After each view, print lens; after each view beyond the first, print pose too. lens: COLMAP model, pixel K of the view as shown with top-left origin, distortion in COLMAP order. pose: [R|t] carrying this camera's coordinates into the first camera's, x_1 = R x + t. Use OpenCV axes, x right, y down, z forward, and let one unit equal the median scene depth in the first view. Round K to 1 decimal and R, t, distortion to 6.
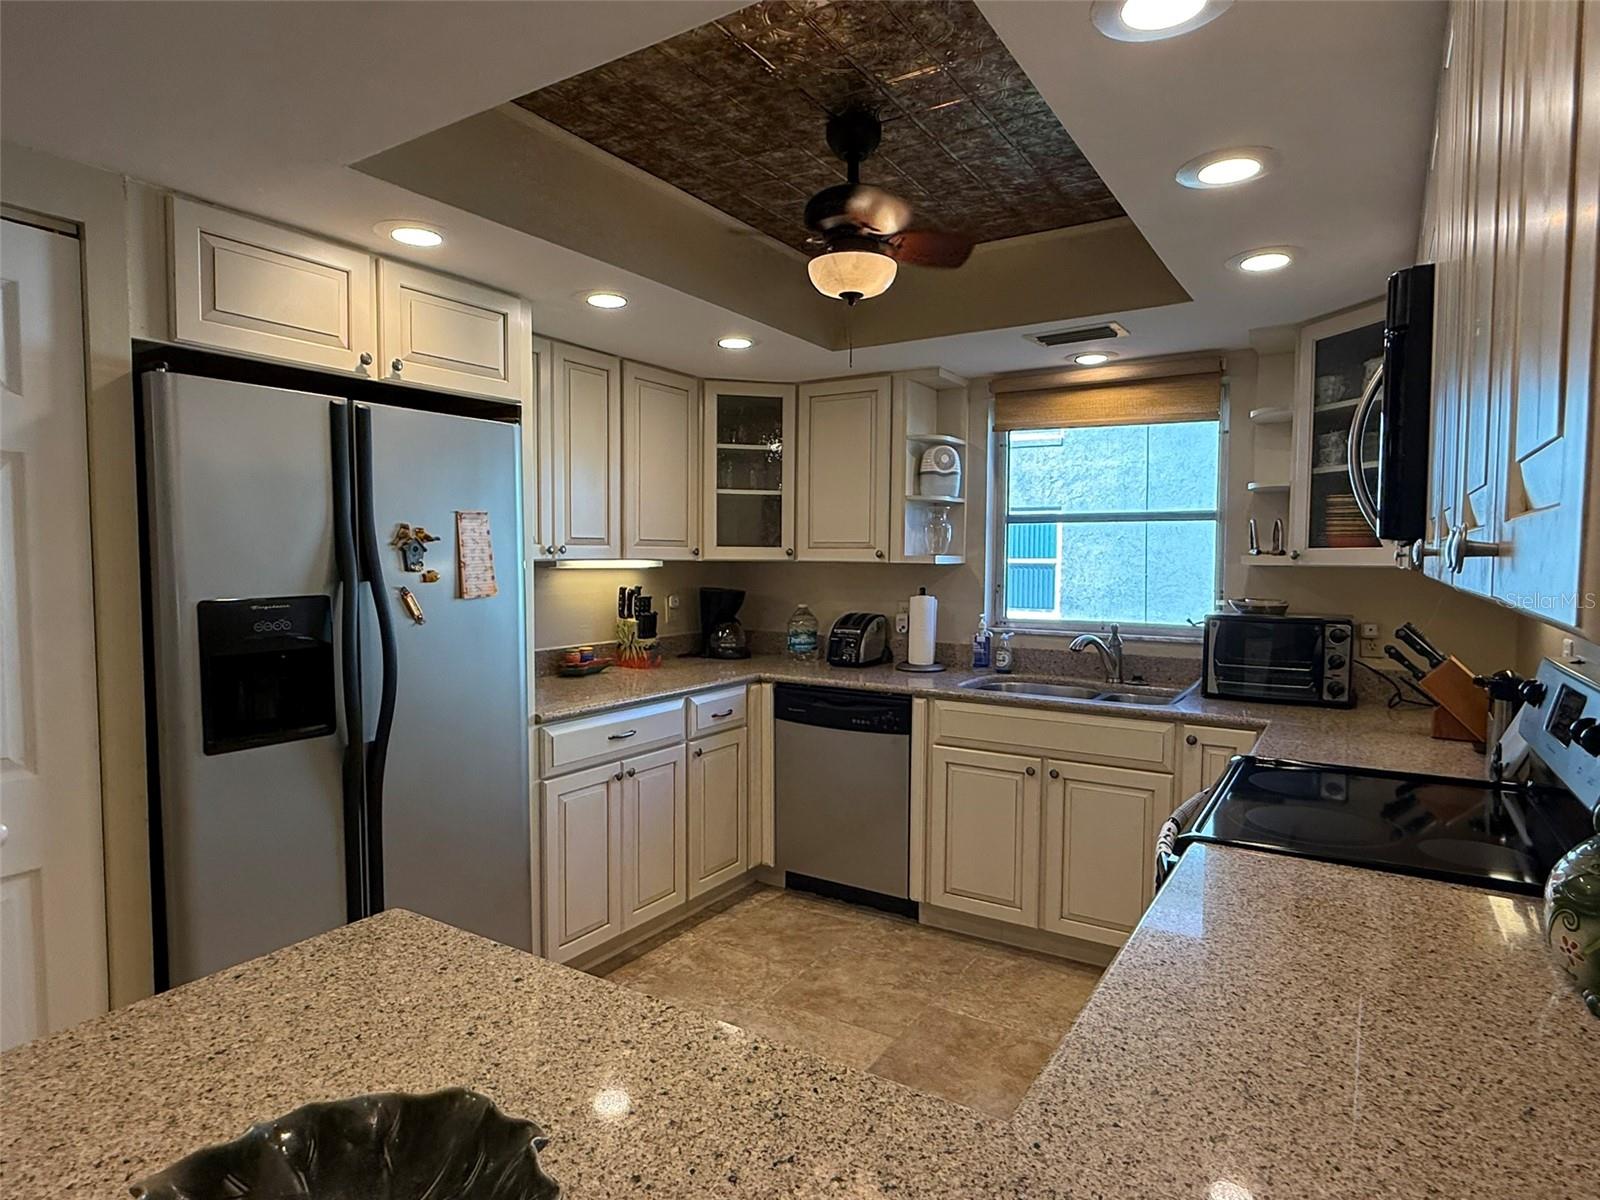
lens RADIAL K [[897.8, 0, 794.4], [0, 897.8, 603.4], [0, 0, 1]] dist [-0.002475, 0.000216]
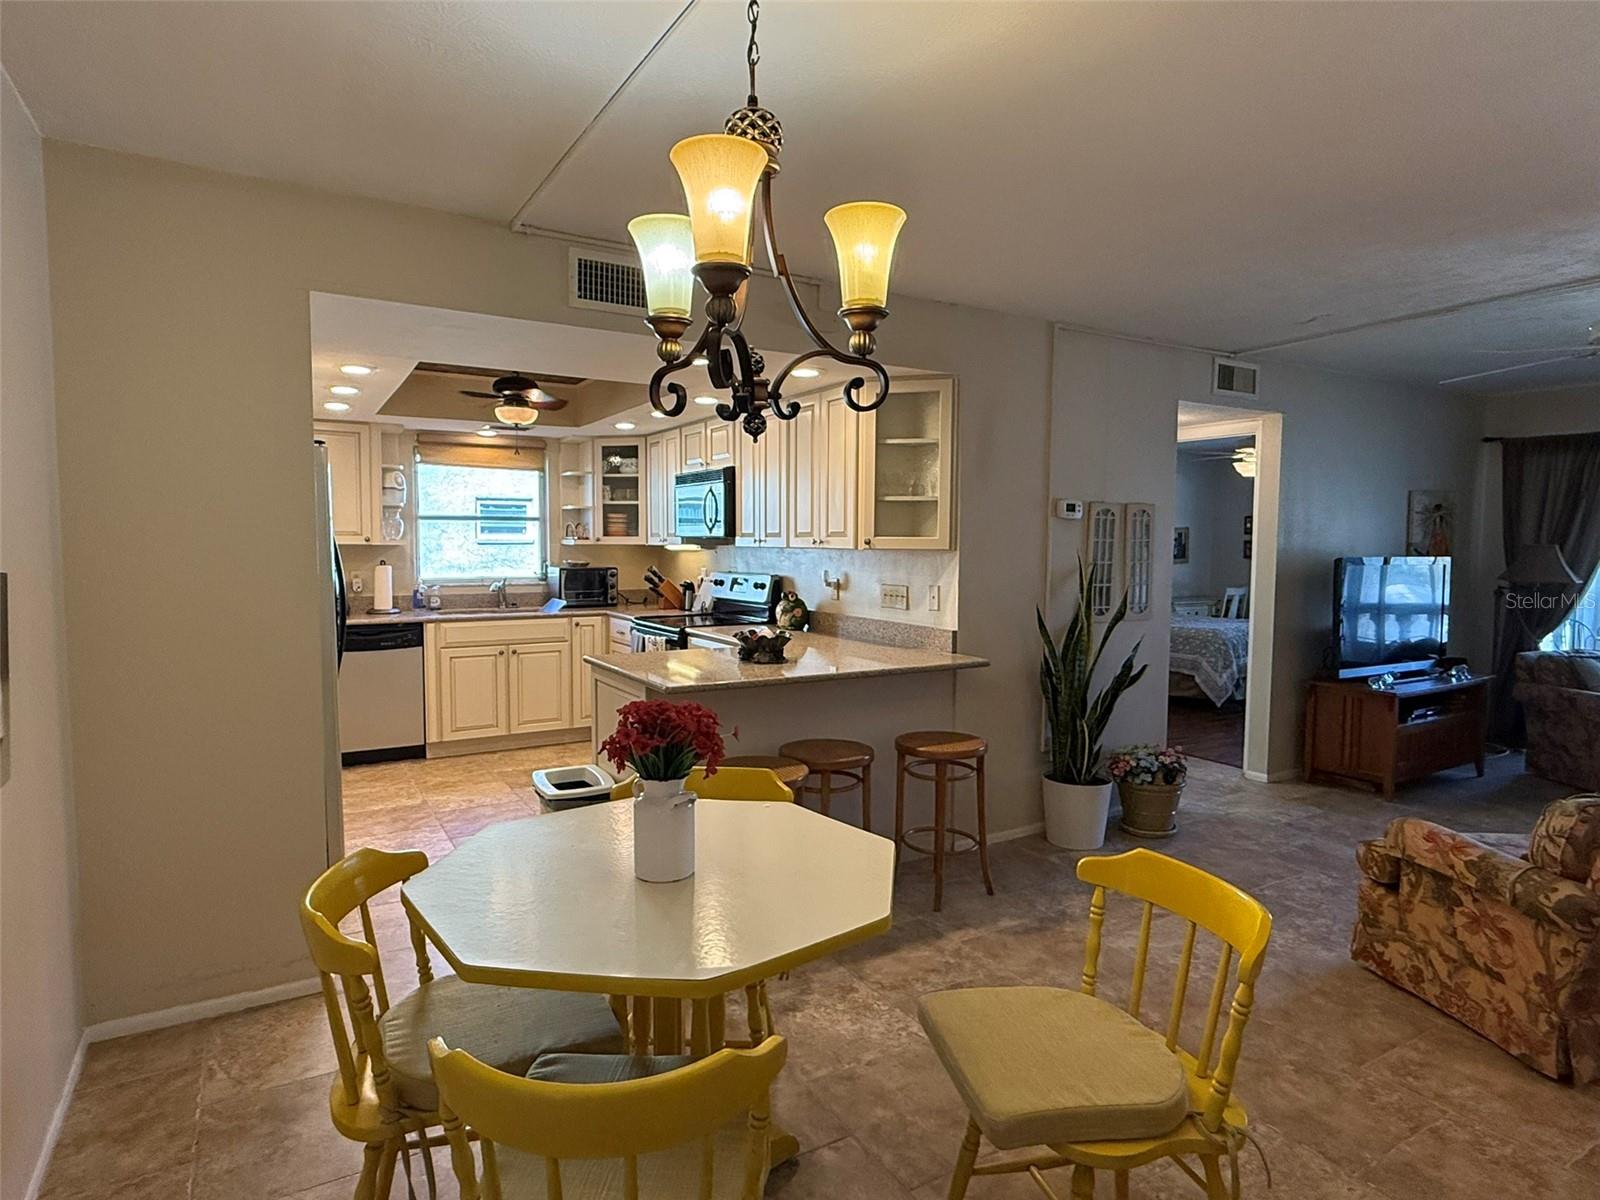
lens RADIAL K [[897.8, 0, 799.0], [0, 897.8, 595.5], [0, 0, 1]] dist [-0.002475, 0.000216]
pose [[0.452614, -0.059775, 0.889701, -1.040681], [0.046238, 0.997982, 0.043528, 0.009708], [-0.890507, 0.021436, 0.454465, -0.398724]]
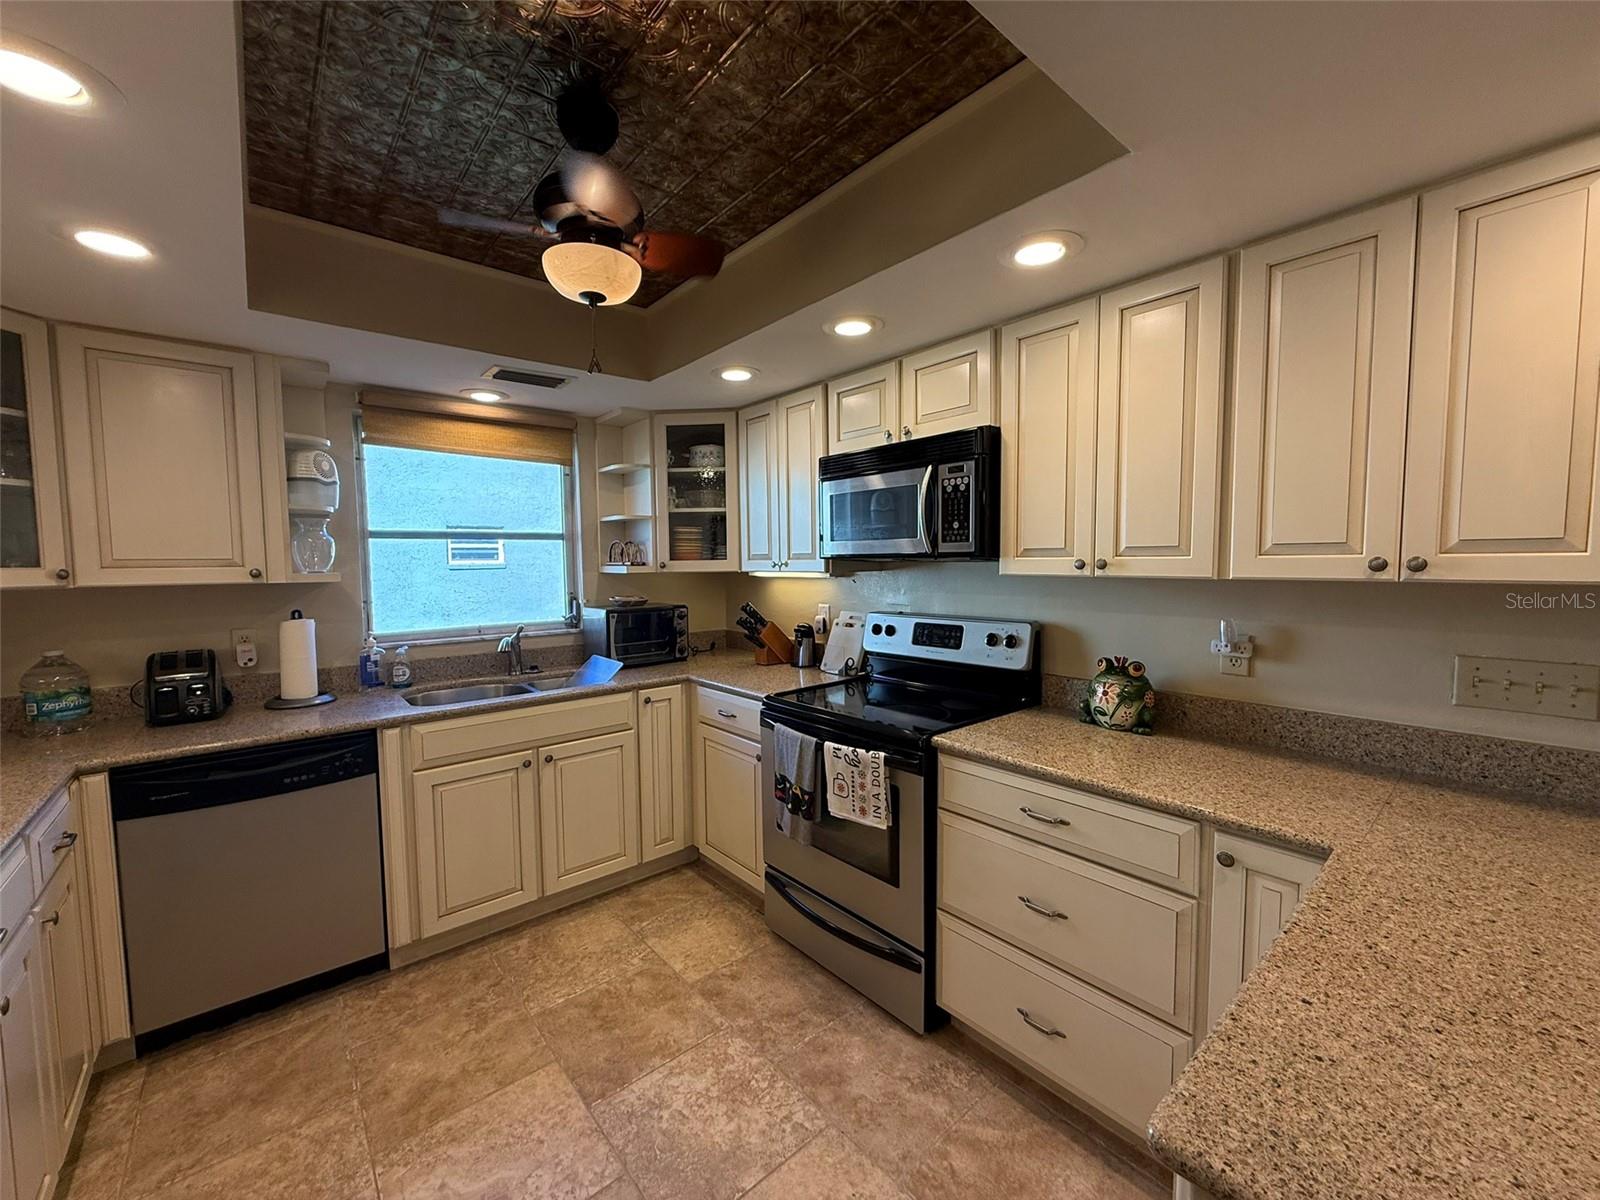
lens RADIAL K [[633.9, 0, 801.0], [0, 633.9, 599.9], [0, 0, 1]] dist [-0.000953, -0.000335]
pose [[0.294264, -0.070765, 0.953101, -0.337033], [0.064443, 0.996455, 0.054088, -0.032804], [-0.953549, 0.045504, 0.297781, 0.392454]]
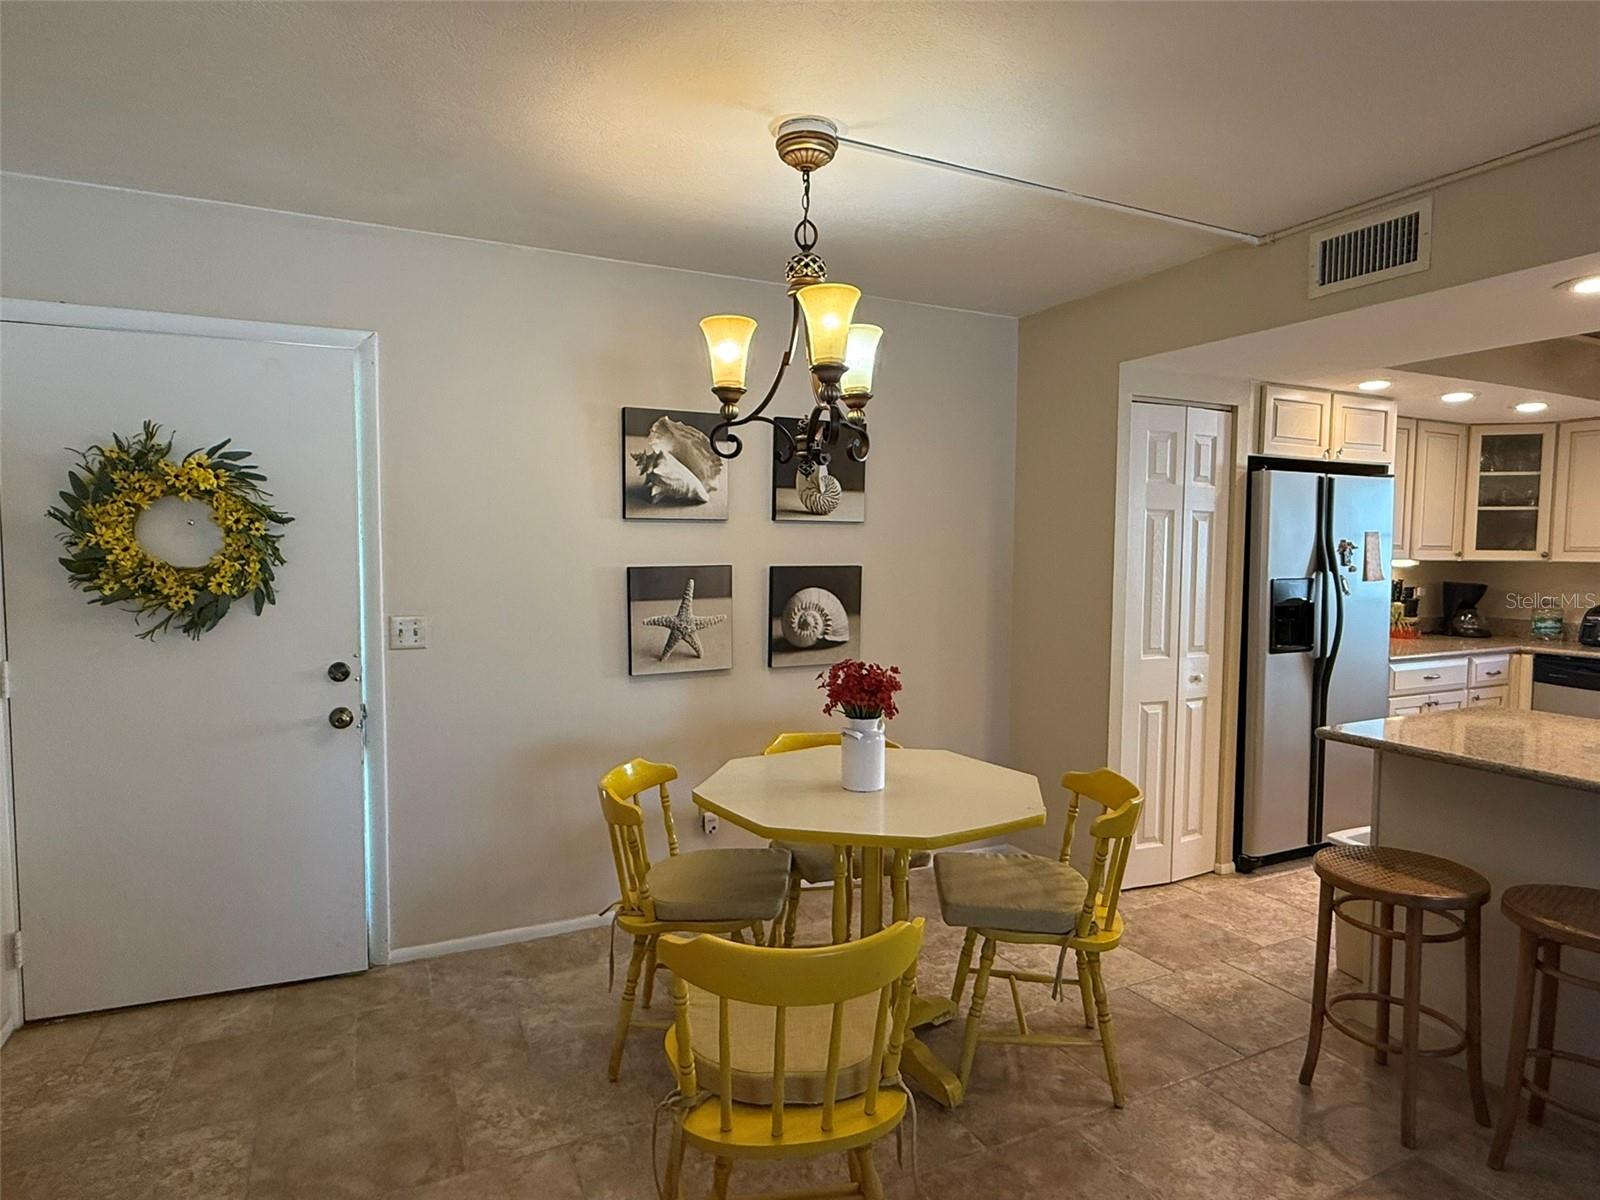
lens RADIAL K [[897.8, 0, 798.3], [0, 897.8, 603.8], [0, 0, 1]] dist [-0.002475, 0.000216]
pose [[0.853770, 0.030765, -0.519741, -0.284250], [-0.029785, 0.999504, 0.010236, 0.036139], [0.519798, 0.006741, 0.854263, -0.737586]]
